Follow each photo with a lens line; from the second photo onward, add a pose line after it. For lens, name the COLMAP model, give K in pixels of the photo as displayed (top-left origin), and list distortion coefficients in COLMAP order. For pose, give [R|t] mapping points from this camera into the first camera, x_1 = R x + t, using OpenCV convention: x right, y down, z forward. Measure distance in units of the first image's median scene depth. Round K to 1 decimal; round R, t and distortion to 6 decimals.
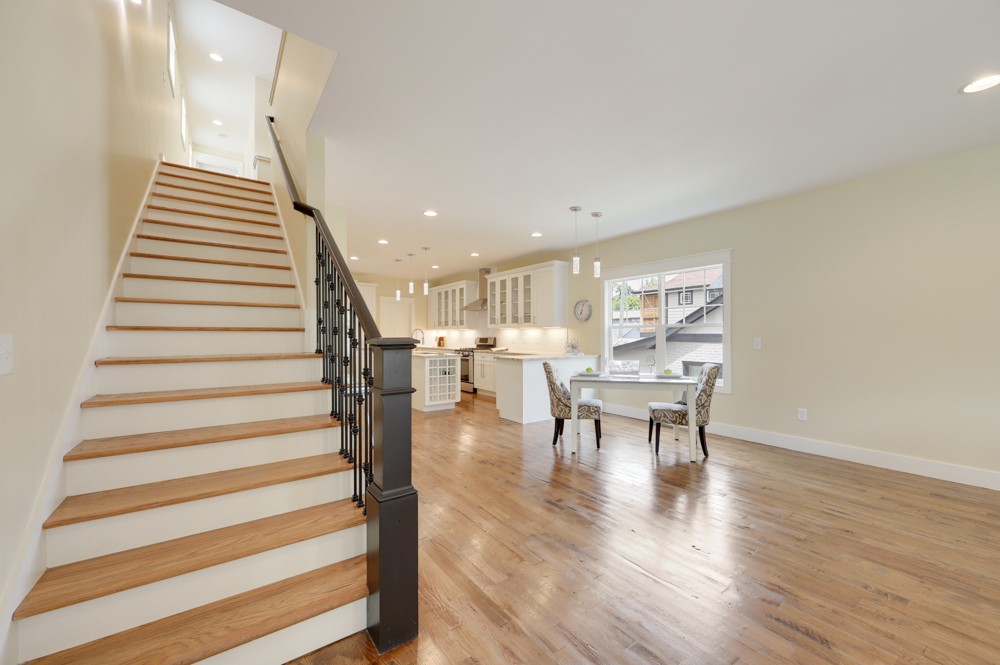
lens RADIAL K [[392.5, 0, 500.0], [0, 392.5, 332.5], [0, 0, 1]] dist [0.001077, -0.000412]
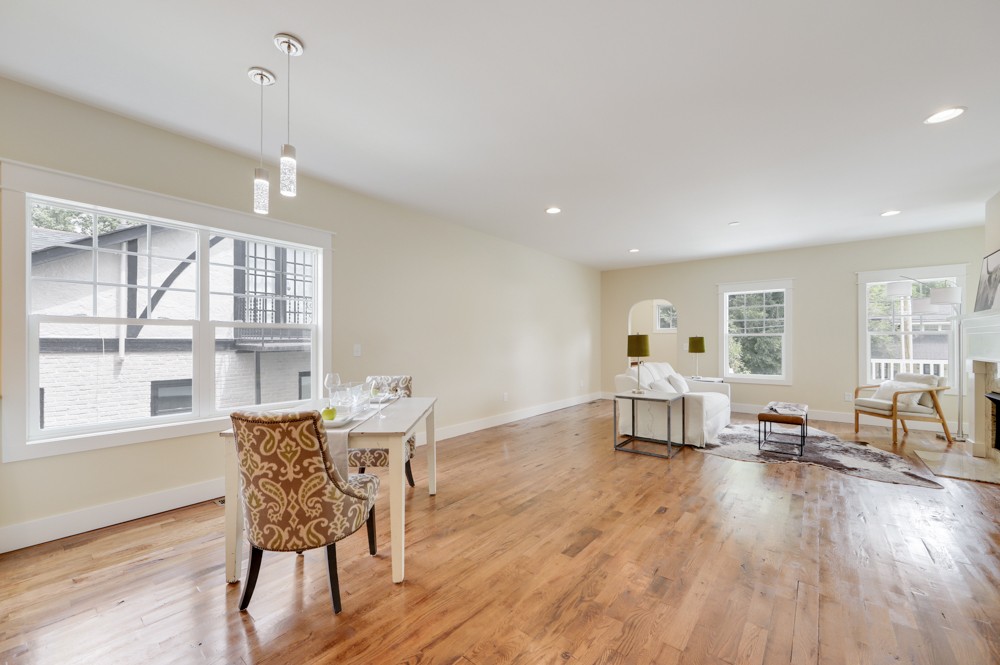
lens RADIAL K [[387.4, 0, 498.3], [0, 387.4, 340.5], [0, 0, 1]] dist [-0.000352, -0.000043]
pose [[-0.255205, 0.005917, 0.966869, -0.155852], [-0.007240, 0.999942, -0.008030, 0.005625], [-0.966860, -0.009050, -0.255147, 0.511424]]
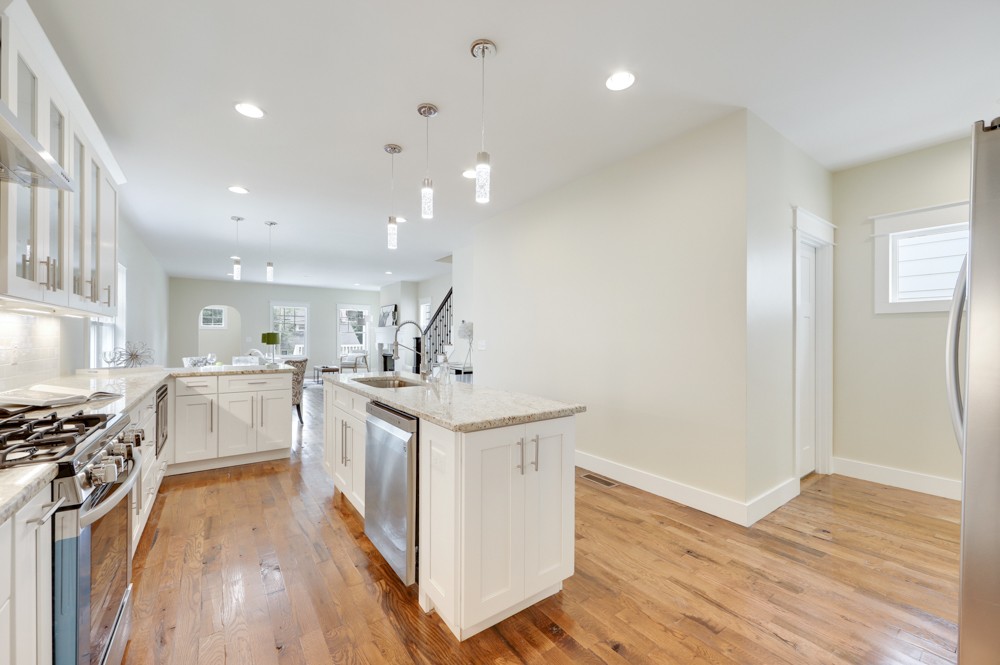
lens RADIAL K [[393.7, 0, 499.0], [0, 393.7, 335.5], [0, 0, 1]] dist [-0.001185, -0.000252]
pose [[-0.999997, -0.001338, -0.002132, -0.260969], [-0.001316, 0.999947, -0.010212, 0.009188], [0.002145, -0.010209, -0.999946, 1.220030]]
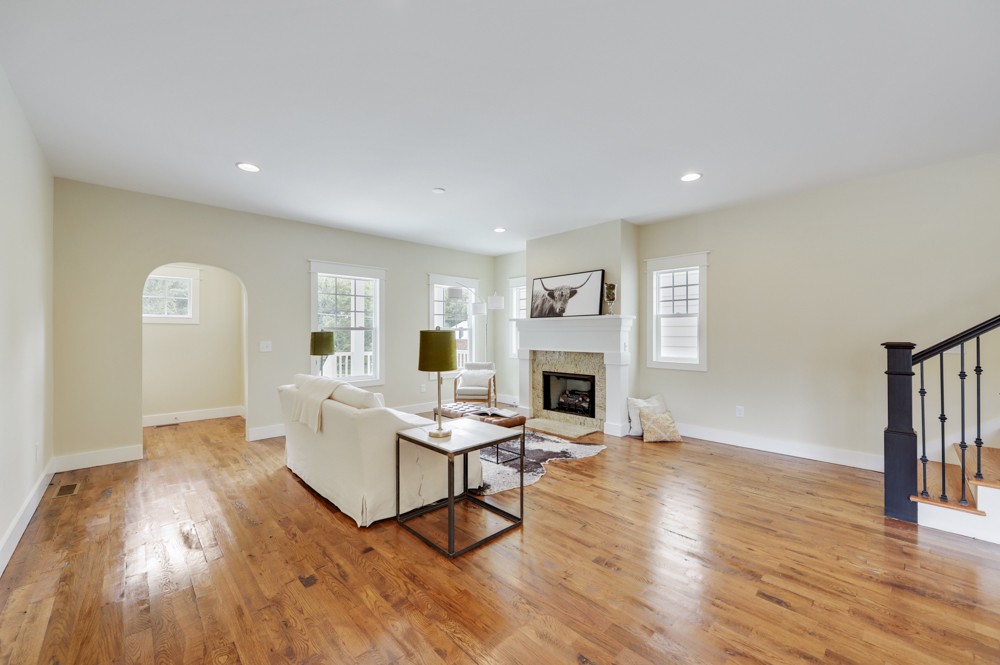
lens RADIAL K [[393.7, 0, 499.0], [0, 393.7, 335.5], [0, 0, 1]] dist [-0.001185, -0.000252]
pose [[-0.990570, 0.003559, -0.136959, 0.337003], [0.003921, 0.999989, -0.002375, -0.003331], [0.136949, -0.002890, -0.990574, 0.490280]]
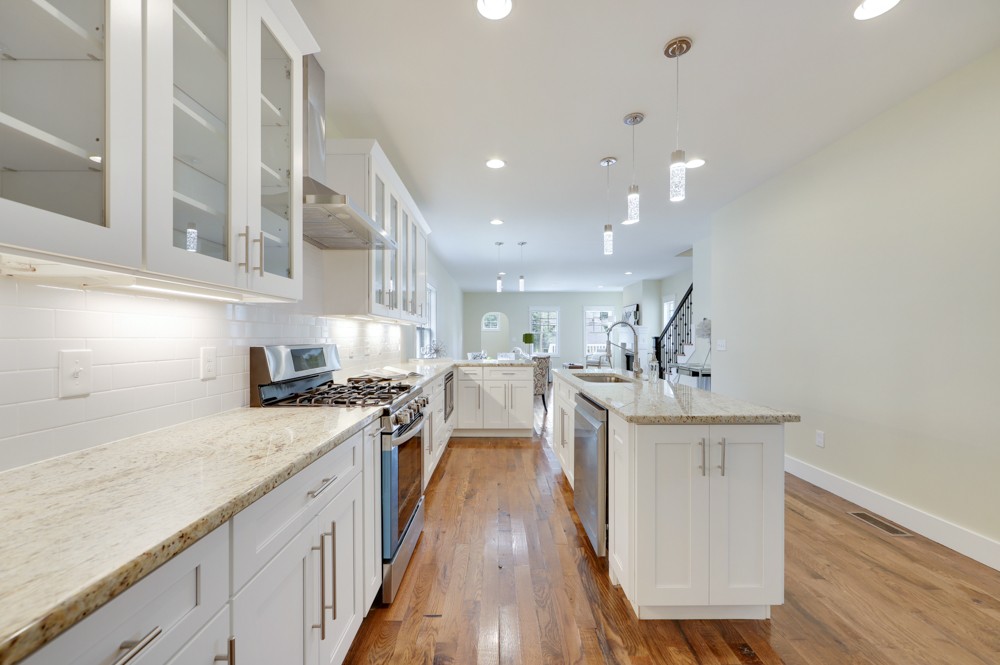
lens RADIAL K [[393.7, 0, 499.0], [0, 393.7, 335.5], [0, 0, 1]] dist [-0.001185, -0.000252]
pose [[-0.814638, 0.005367, 0.579946, -0.303824], [0.000003, 0.999957, -0.009250, 0.009573], [-0.579970, -0.007533, -0.814603, 1.238731]]
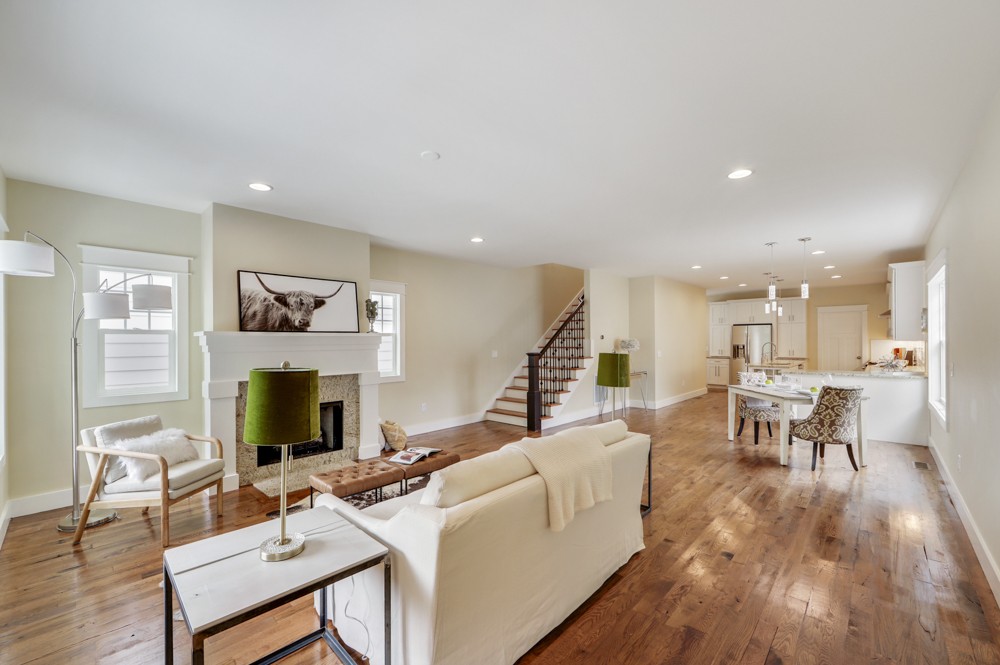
lens RADIAL K [[410.7, 0, 494.9], [0, 410.7, 342.0], [0, 0, 1]] dist [0.001434, 0.000050]
pose [[0.191574, 0.004021, -0.981470, 0.715874], [0.012353, 0.999903, 0.006508, -0.023883], [0.981400, -0.013370, 0.191505, -0.024785]]
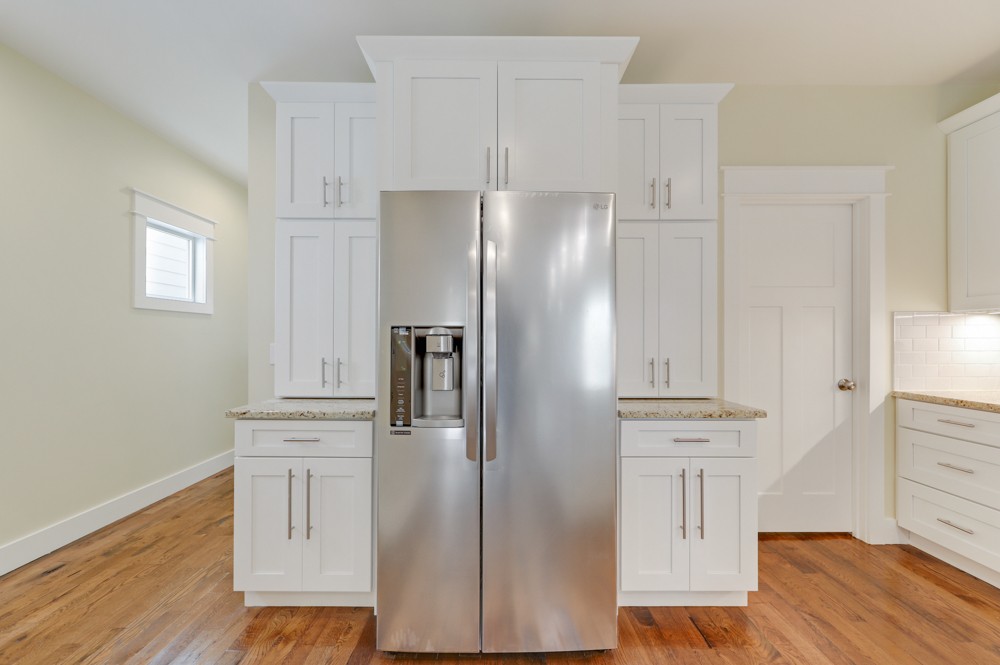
lens RADIAL K [[395.1, 0, 498.5], [0, 395.1, 340.7], [0, 0, 1]] dist [0.001257, 0.000083]
pose [[0.817425, 0.007664, -0.575985, -0.350590], [-0.000304, 0.999917, 0.012874, 0.007956], [0.576036, -0.010348, 0.817359, 0.913092]]
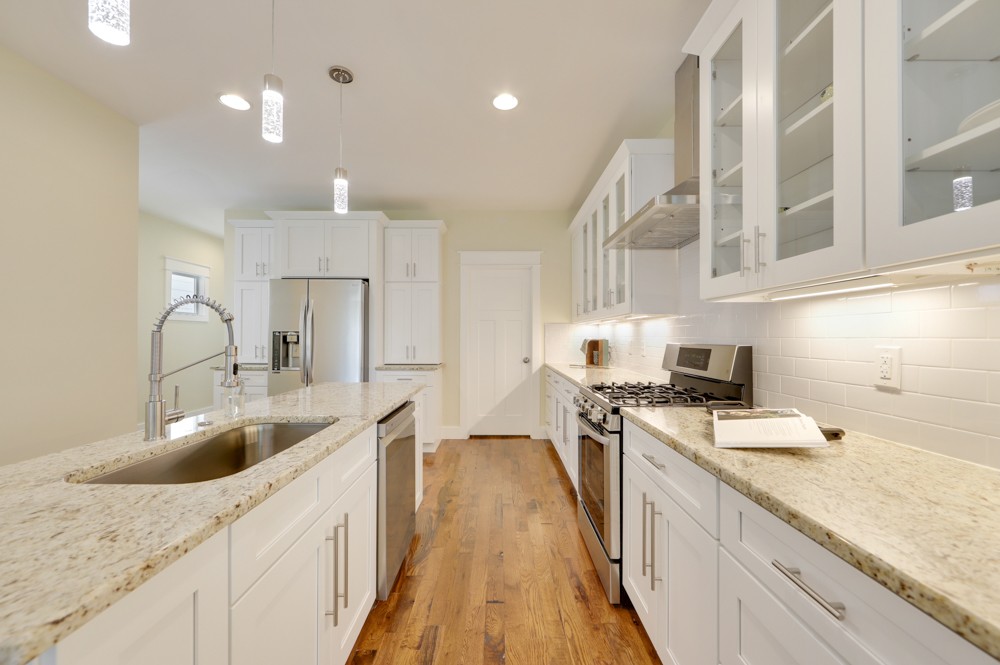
lens RADIAL K [[393.7, 0, 499.0], [0, 393.7, 335.5], [0, 0, 1]] dist [-0.001185, -0.000252]
pose [[0.816782, 0.003344, -0.576937, 0.000739], [-0.001475, 0.999992, 0.003709, 0.006230], [0.576944, -0.002178, 0.816780, 0.803871]]
